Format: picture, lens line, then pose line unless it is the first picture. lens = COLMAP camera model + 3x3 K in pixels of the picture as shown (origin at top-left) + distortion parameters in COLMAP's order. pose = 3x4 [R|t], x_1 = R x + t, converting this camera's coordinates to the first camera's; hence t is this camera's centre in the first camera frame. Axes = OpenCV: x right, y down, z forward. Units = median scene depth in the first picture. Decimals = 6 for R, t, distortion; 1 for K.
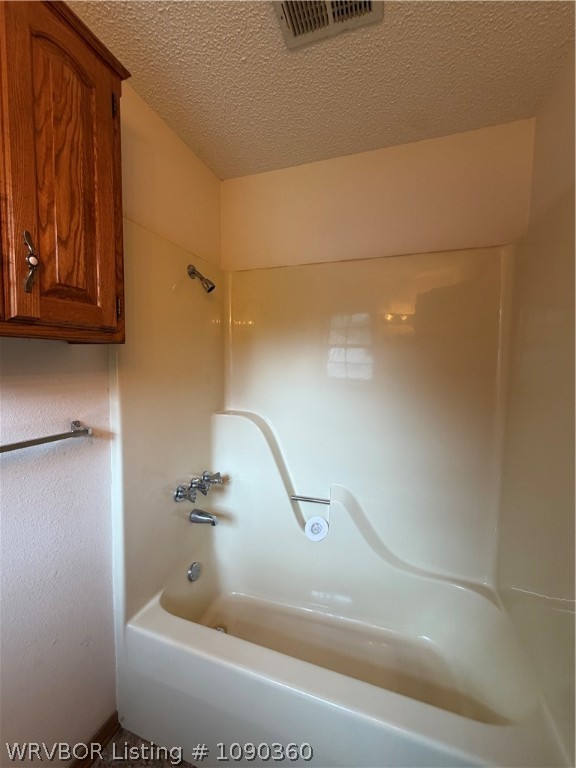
lens RADIAL K [[308.4, 0, 286.4], [0, 308.4, 382.0], [0, 0, 1]] dist [0.001900, 0.000621]
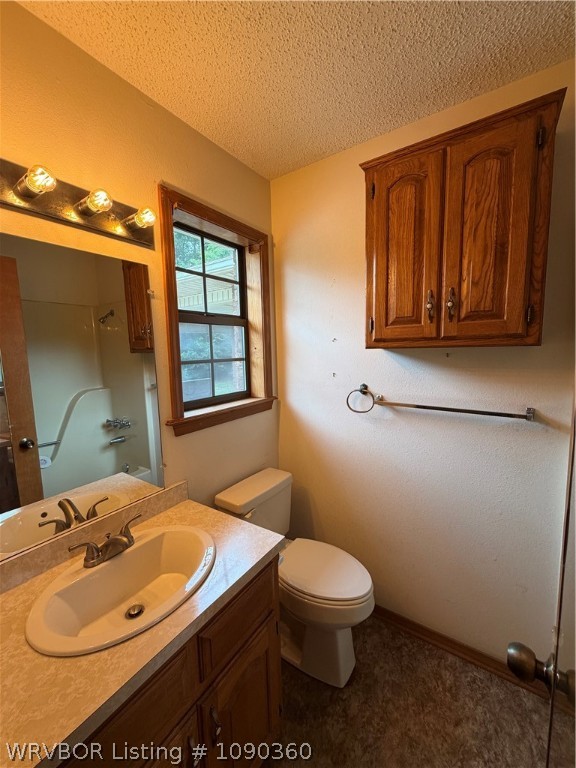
lens RADIAL K [[308.4, 0, 283.7], [0, 308.4, 378.9], [0, 0, 1]] dist [0.001900, 0.000621]
pose [[-0.273515, 0.096784, -0.956986, 1.013232], [-0.044302, 0.992601, 0.113048, -0.111470], [0.960847, 0.073316, -0.267204, 0.517767]]
